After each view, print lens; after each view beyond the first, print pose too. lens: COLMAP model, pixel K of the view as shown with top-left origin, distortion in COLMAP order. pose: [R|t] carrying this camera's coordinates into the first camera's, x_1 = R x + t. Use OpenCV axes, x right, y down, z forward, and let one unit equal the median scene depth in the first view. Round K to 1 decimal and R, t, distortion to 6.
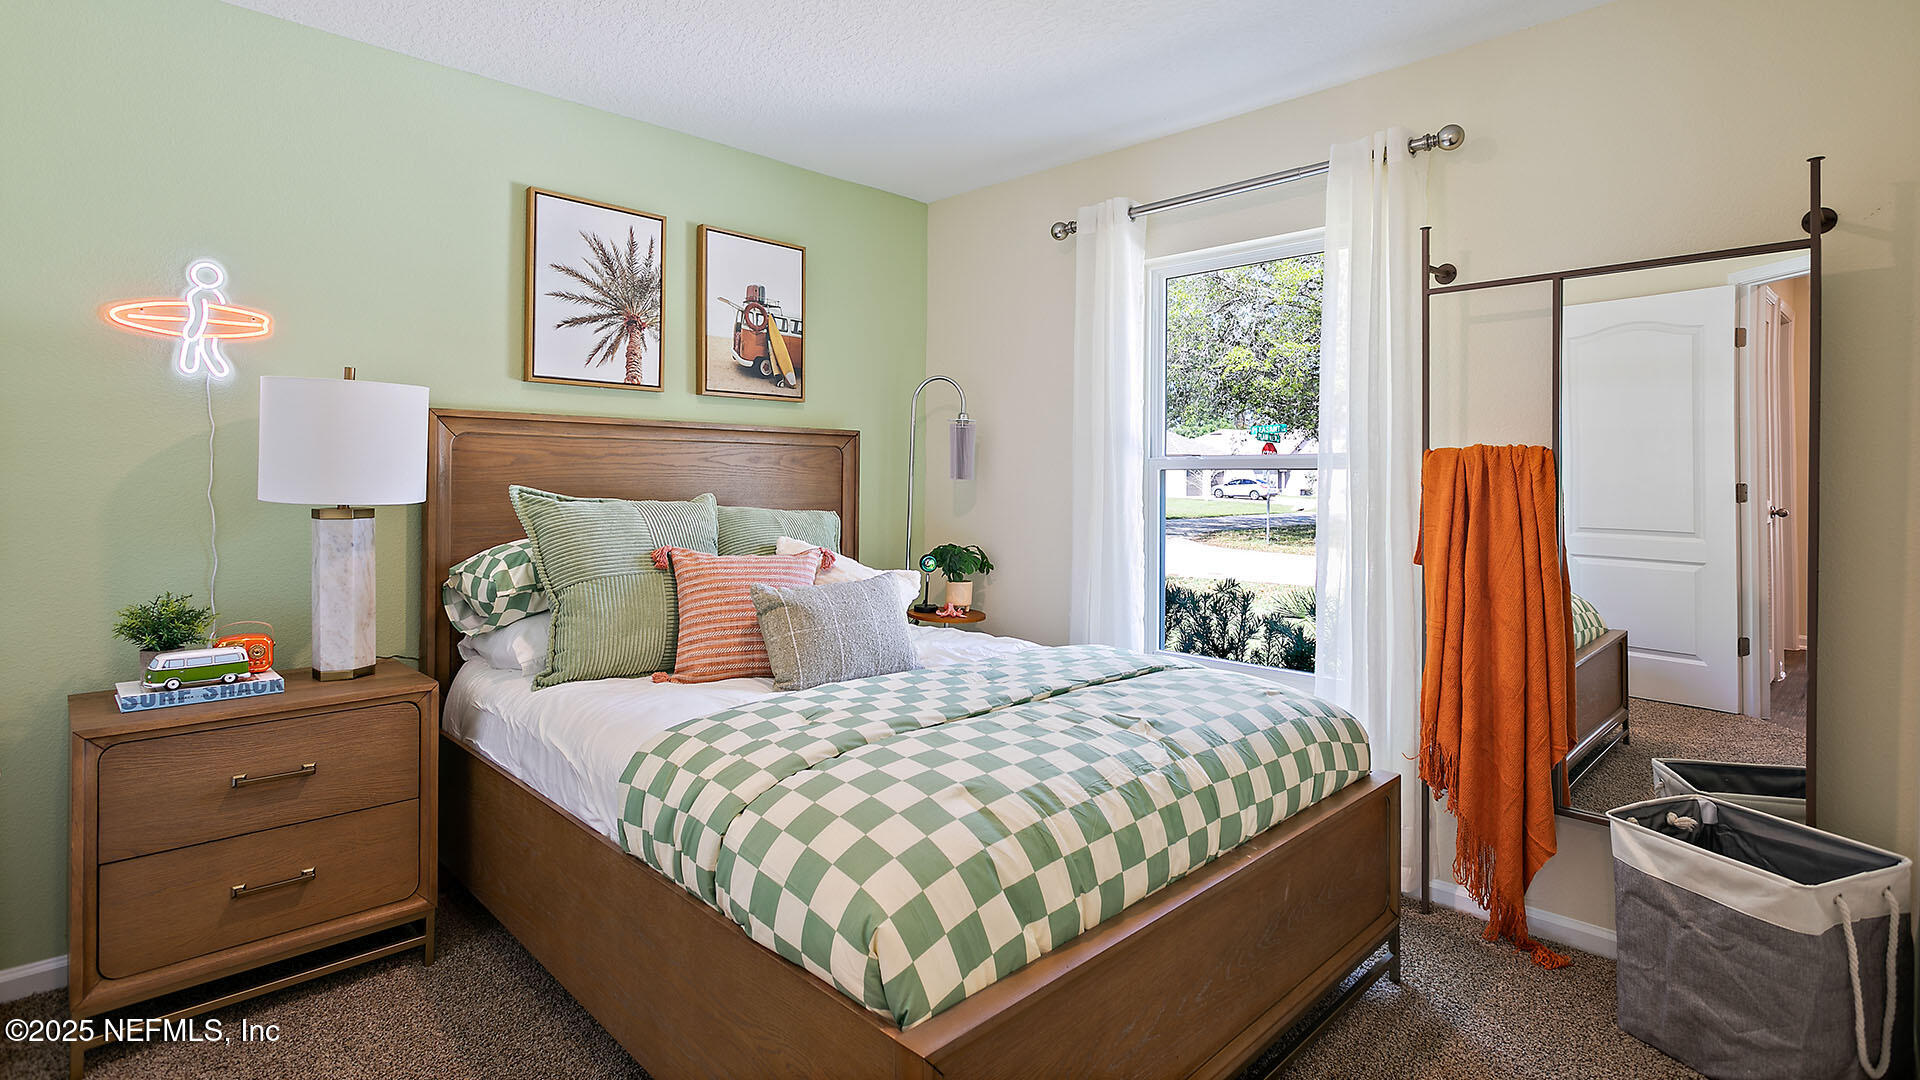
lens RADIAL K [[928.6, 0, 950.9], [0, 928.6, 469.3], [0, 0, 1]] dist [0.000647, 0.000612]
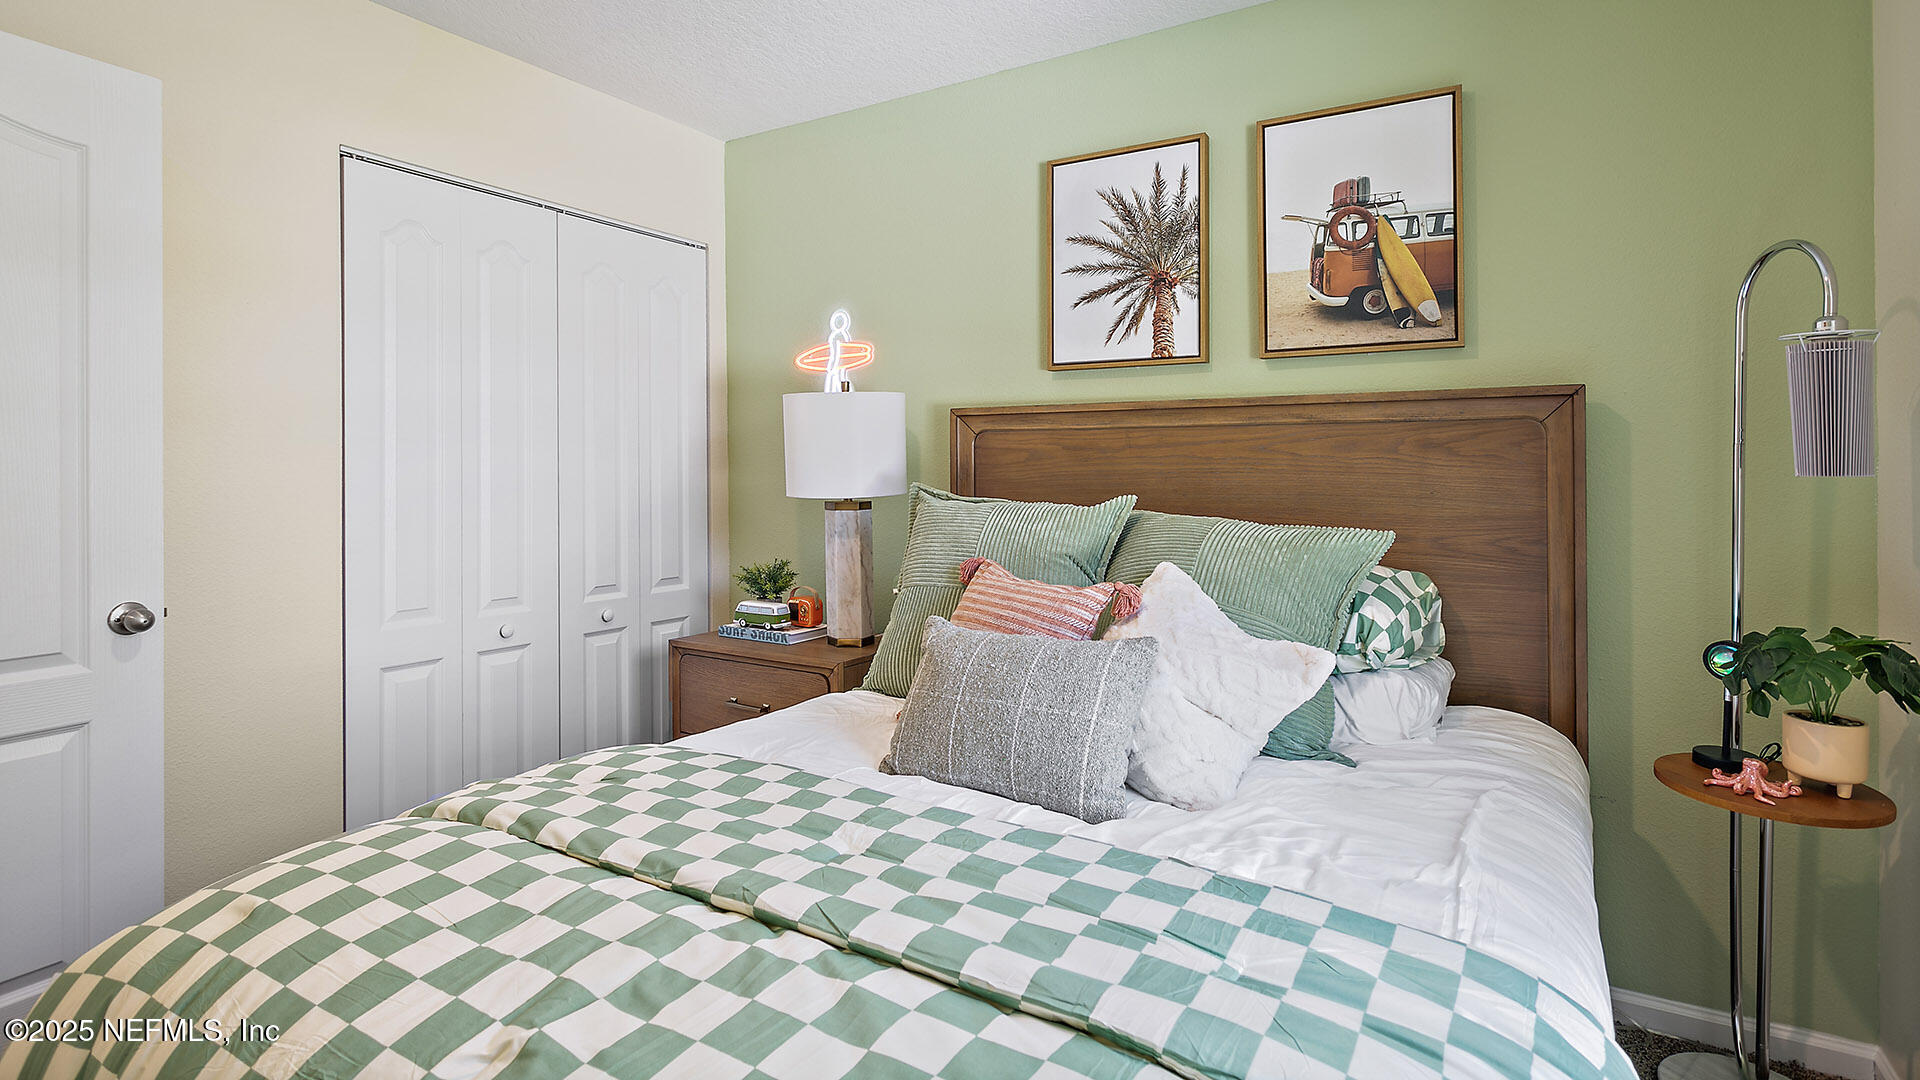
lens RADIAL K [[928.6, 0, 950.9], [0, 928.6, 469.3], [0, 0, 1]] dist [0.000647, 0.000612]
pose [[0.248802, -0.007272, -0.968527, 0.389818], [0.011492, 0.999924, -0.004556, 0.006259], [0.968486, -0.009996, 0.248866, 0.623404]]
